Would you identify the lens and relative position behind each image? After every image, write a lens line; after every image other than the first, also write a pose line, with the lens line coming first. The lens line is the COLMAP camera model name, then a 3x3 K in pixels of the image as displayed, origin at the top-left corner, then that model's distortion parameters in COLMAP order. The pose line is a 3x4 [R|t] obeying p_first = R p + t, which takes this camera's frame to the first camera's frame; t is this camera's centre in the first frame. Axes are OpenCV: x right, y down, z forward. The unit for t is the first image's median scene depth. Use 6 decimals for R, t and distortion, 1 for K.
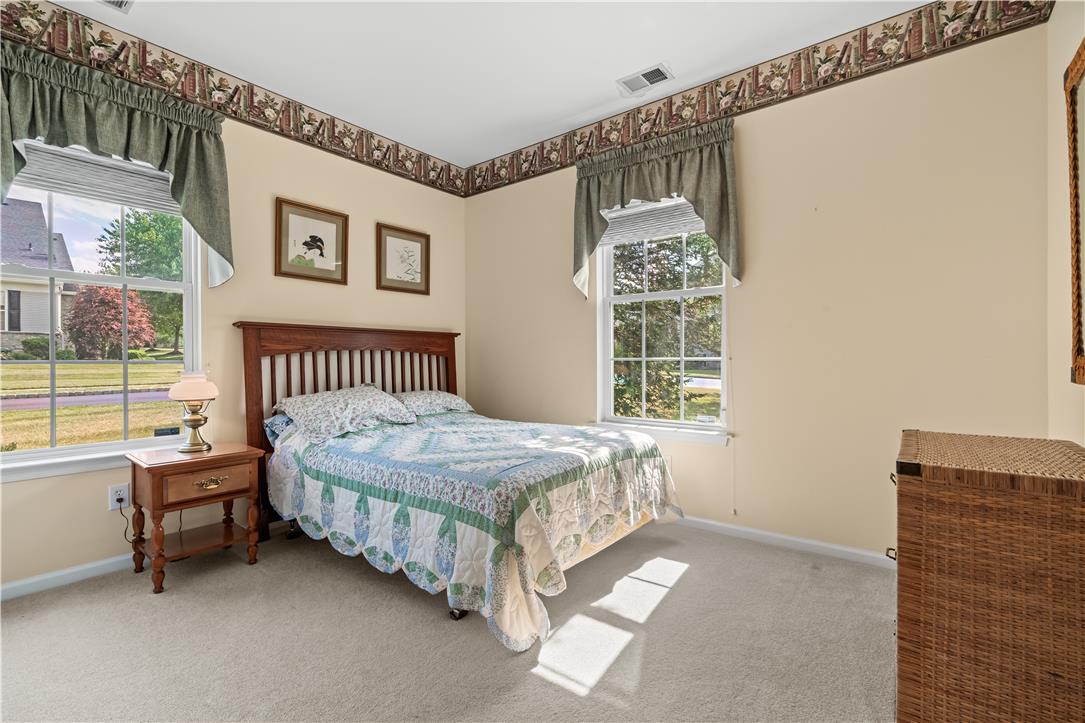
lens RADIAL K [[495.4, 0, 542.5], [0, 495.4, 361.5], [0, 0, 1]] dist [-0.002380, 0.000269]
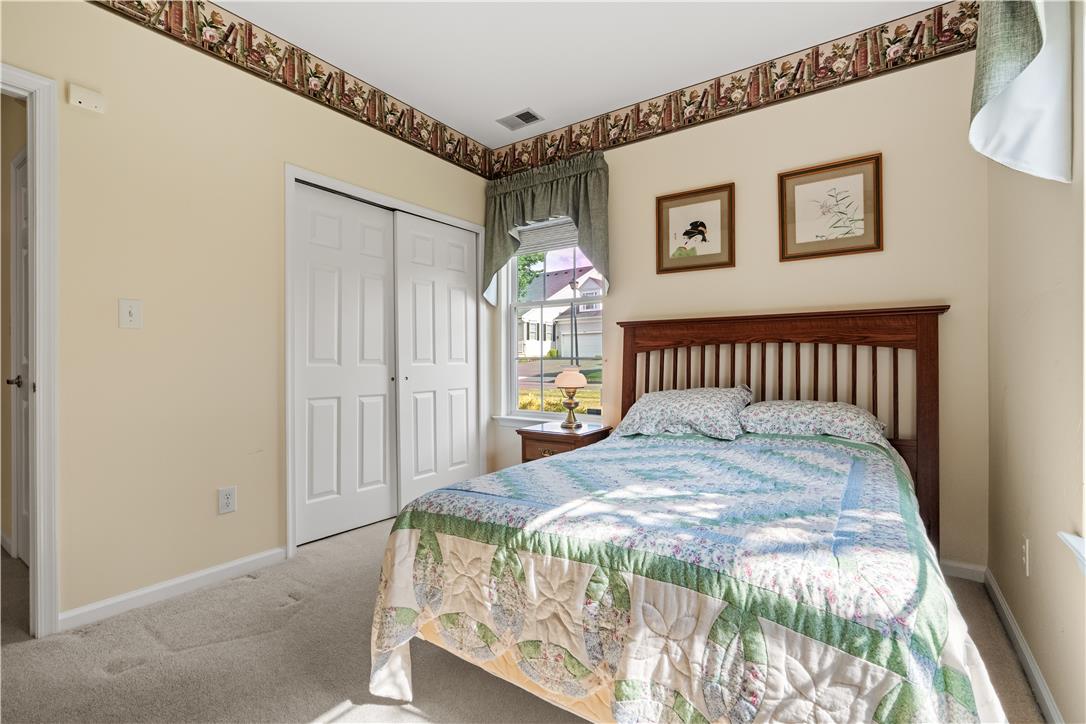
lens RADIAL K [[495.9, 0, 543.0], [0, 495.9, 362.0], [0, 0, 1]] dist [-0.002380, 0.000269]
pose [[0.061266, 0.004090, -0.998113, 0.470069], [0.000300, 0.999991, 0.004116, 0.004851], [0.998121, -0.000552, 0.061265, 0.692209]]
